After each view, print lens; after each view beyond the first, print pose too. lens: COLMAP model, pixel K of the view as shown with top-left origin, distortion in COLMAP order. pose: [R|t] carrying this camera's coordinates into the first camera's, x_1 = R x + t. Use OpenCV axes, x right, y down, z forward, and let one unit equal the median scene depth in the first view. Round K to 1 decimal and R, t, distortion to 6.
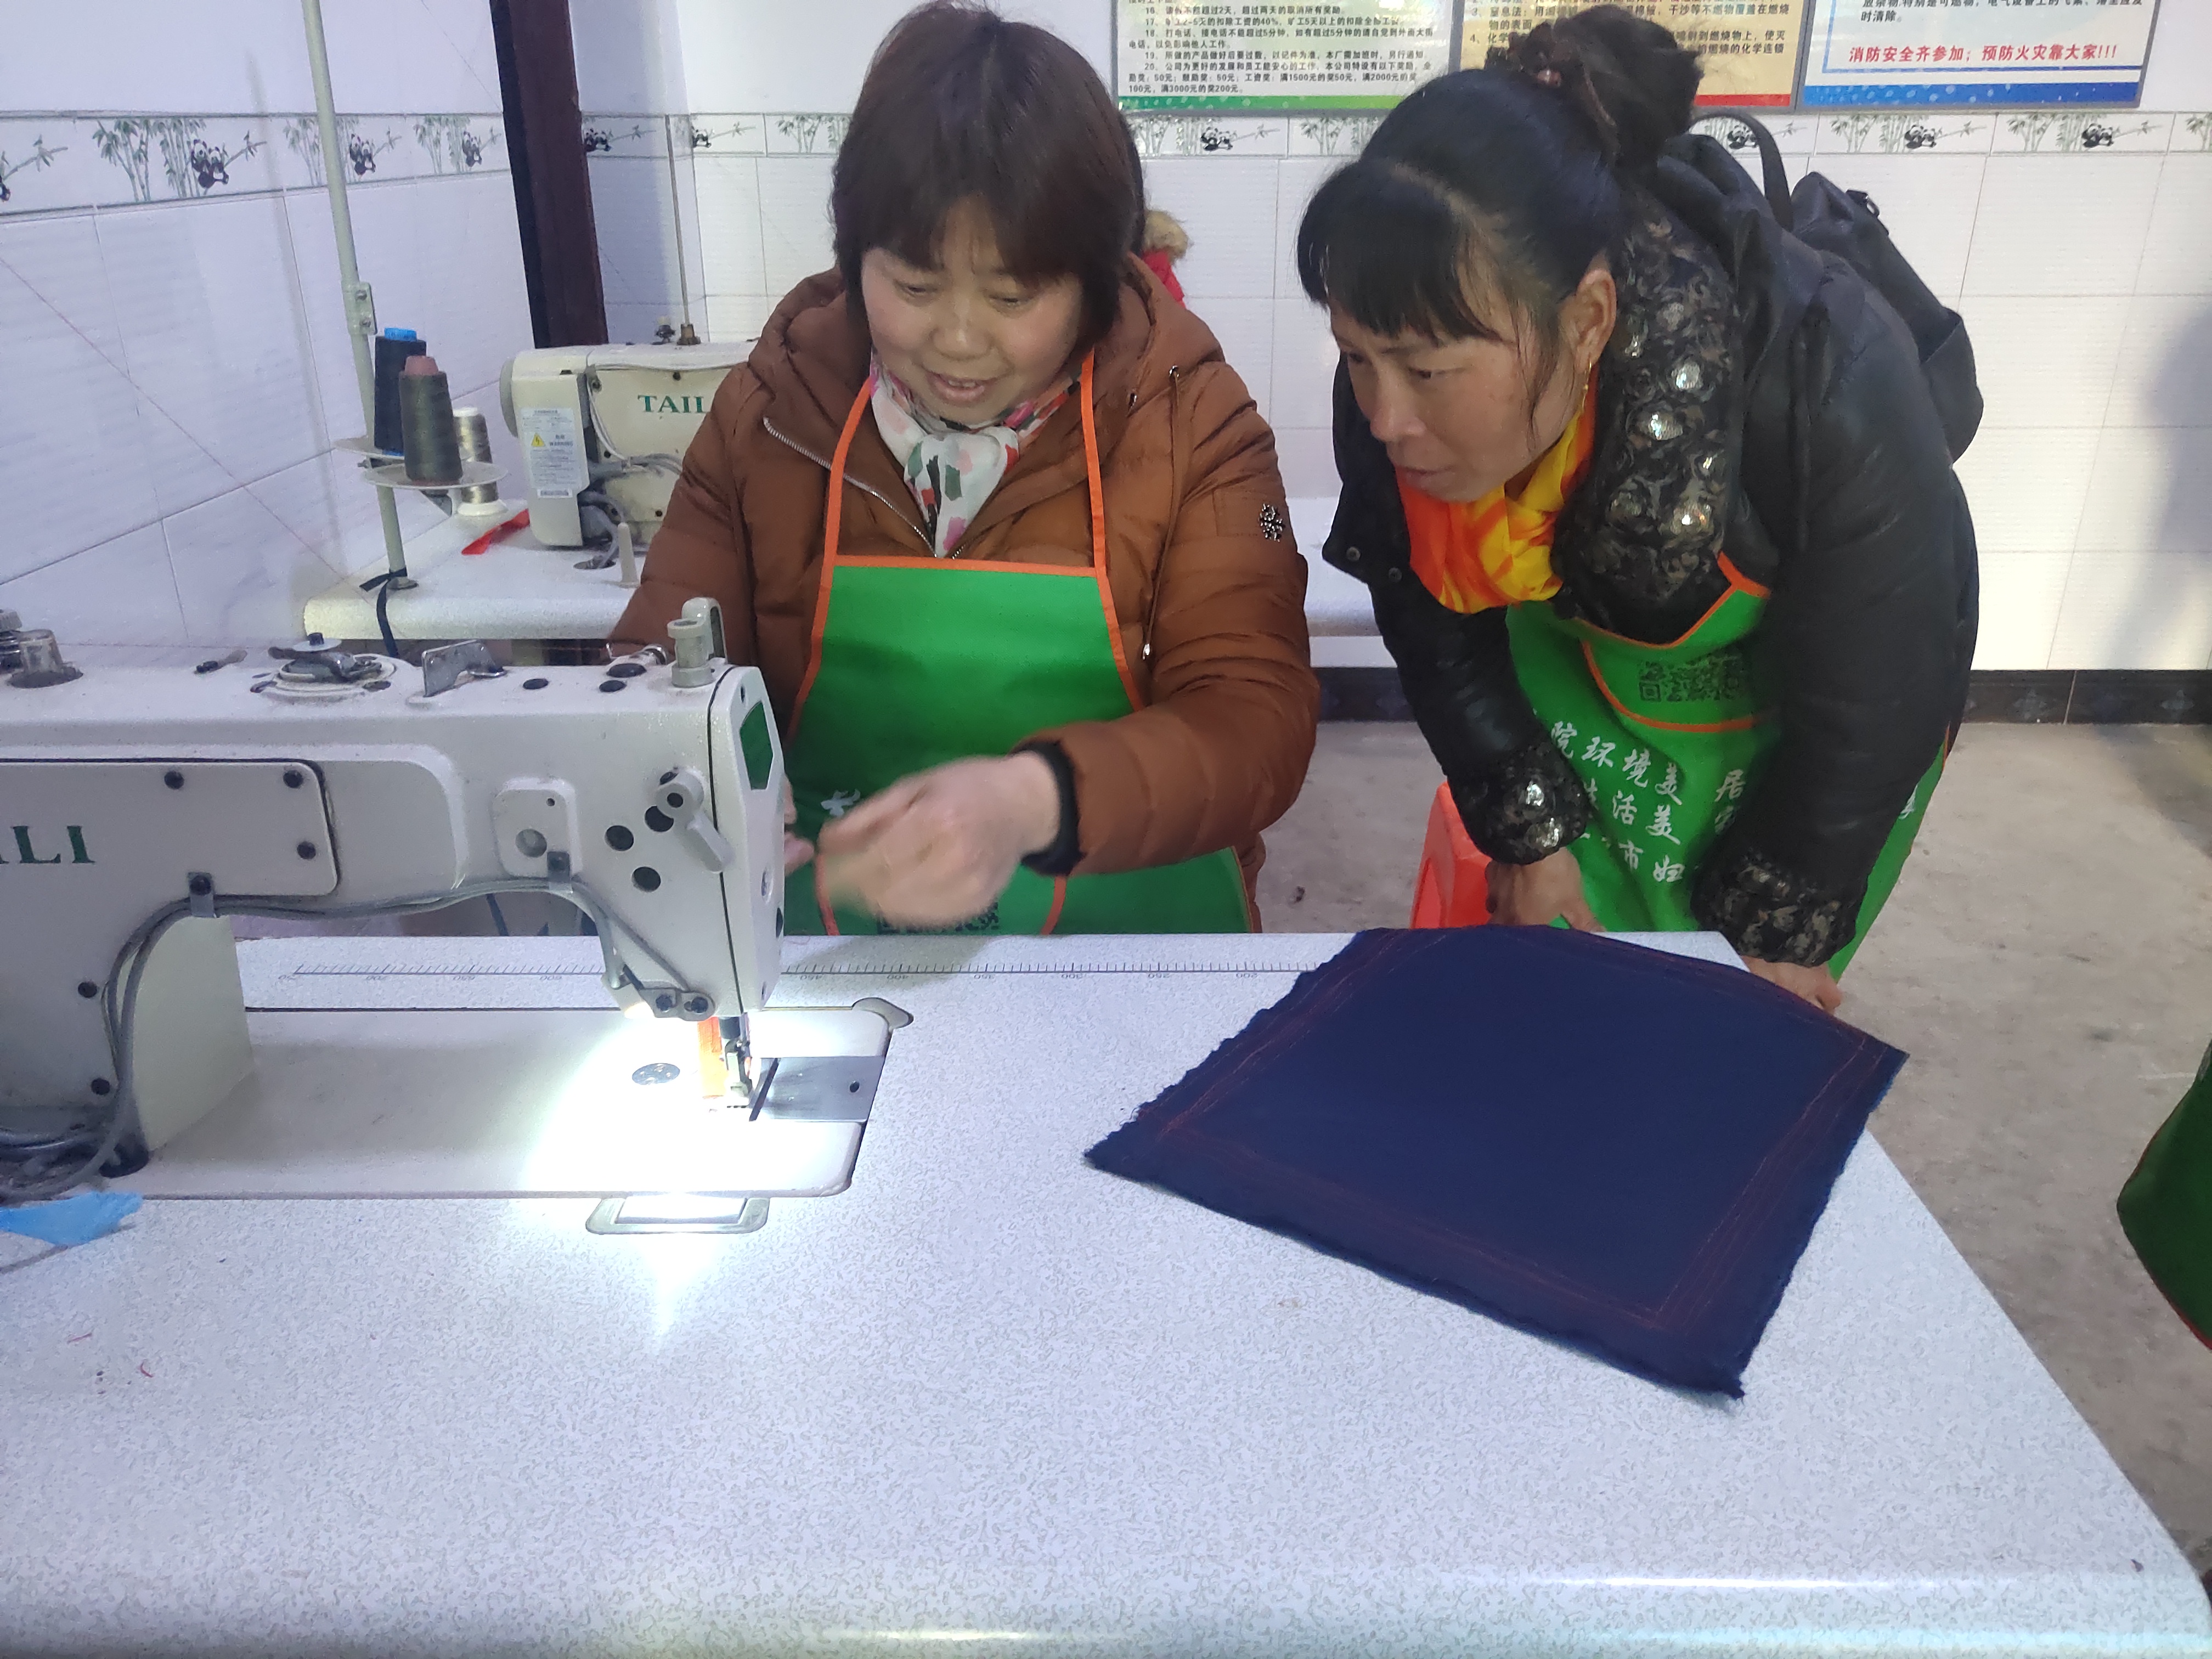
lens RADIAL K [[1736.7, 0, 1104.7], [0, 1736.7, 823.8], [0, 0, 1]] dist [0.043308, -0.029541]
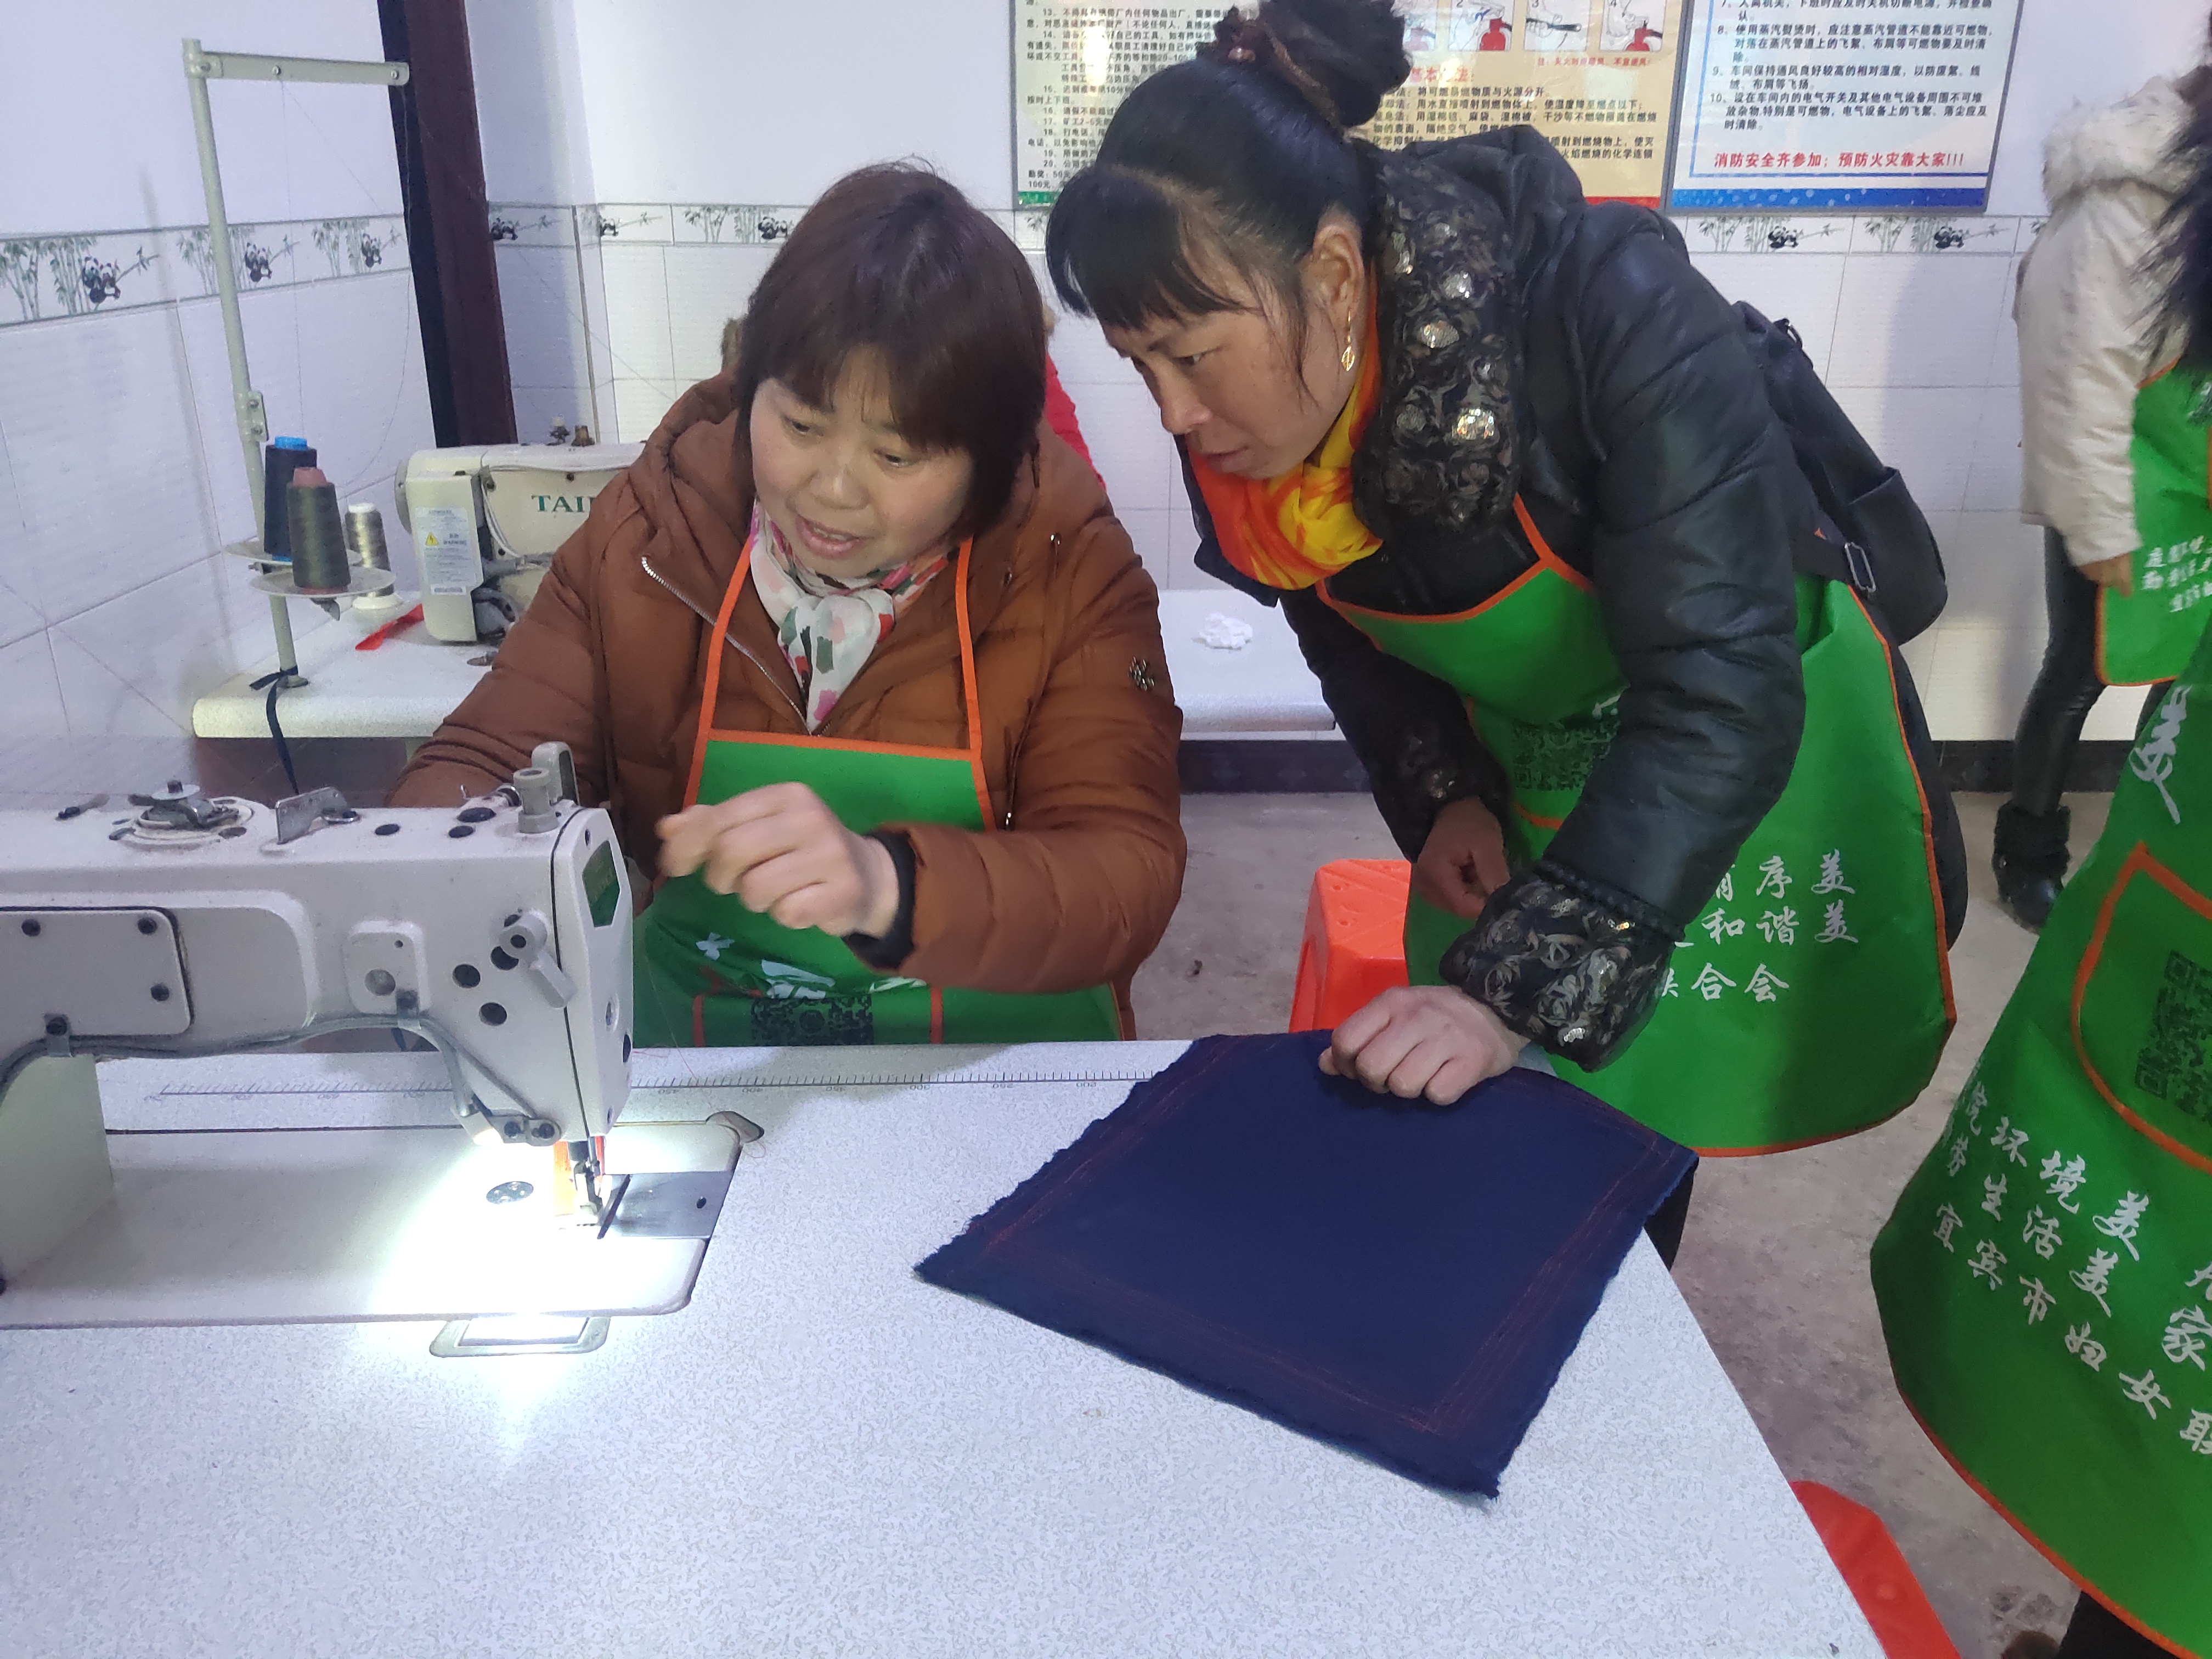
lens RADIAL K [[1736.7, 0, 1110.3], [0, 1736.7, 820.7], [0, 0, 1]] dist [0.043308, -0.029541]
pose [[0.999117, -0.004912, 0.041737, 0.065706], [0.006204, 0.999504, -0.030868, -0.049355], [-0.041565, 0.031100, 0.998652, -0.072768]]
